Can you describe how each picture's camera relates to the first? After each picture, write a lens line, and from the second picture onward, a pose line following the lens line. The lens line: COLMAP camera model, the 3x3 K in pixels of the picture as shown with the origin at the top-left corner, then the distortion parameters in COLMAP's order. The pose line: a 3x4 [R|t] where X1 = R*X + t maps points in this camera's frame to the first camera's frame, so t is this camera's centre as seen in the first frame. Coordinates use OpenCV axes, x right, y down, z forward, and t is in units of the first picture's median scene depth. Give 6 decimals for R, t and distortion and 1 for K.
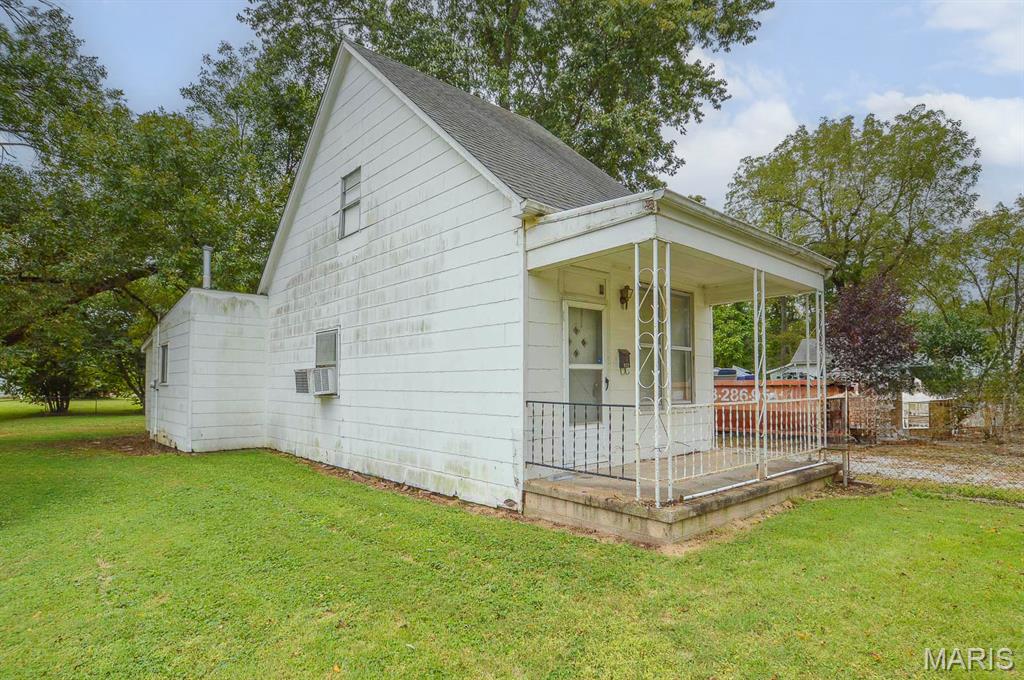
lens RADIAL K [[537.7, 0, 509.4], [0, 537.7, 344.6], [0, 0, 1]] dist [0.018187, -0.027107]
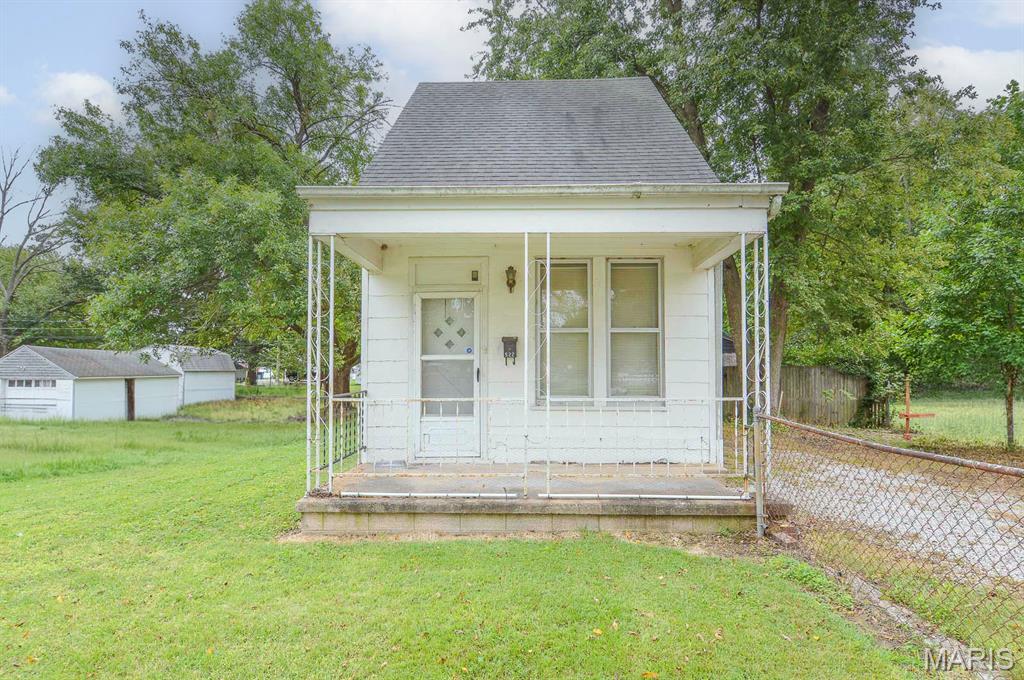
lens RADIAL K [[537.7, 0, 509.4], [0, 537.7, 344.6], [0, 0, 1]] dist [0.018187, -0.027107]
pose [[0.726848, -0.029065, -0.686184, 0.851793], [0.046439, 0.998897, 0.006881, 0.014978], [0.685227, -0.036867, 0.727396, 0.350571]]
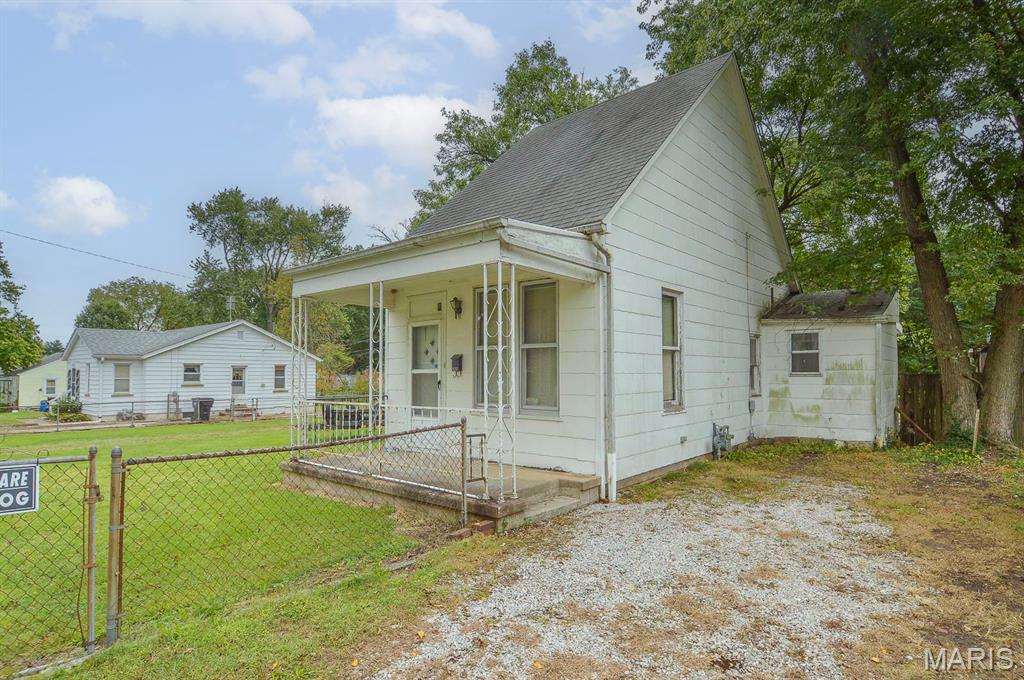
lens RADIAL K [[537.7, 0, 509.4], [0, 537.7, 344.6], [0, 0, 1]] dist [0.018187, -0.027107]
pose [[0.137203, -0.047750, -0.989391, 1.363534], [0.075008, 0.996470, -0.037690, 0.038628], [0.987699, -0.069041, 0.140301, 0.974001]]
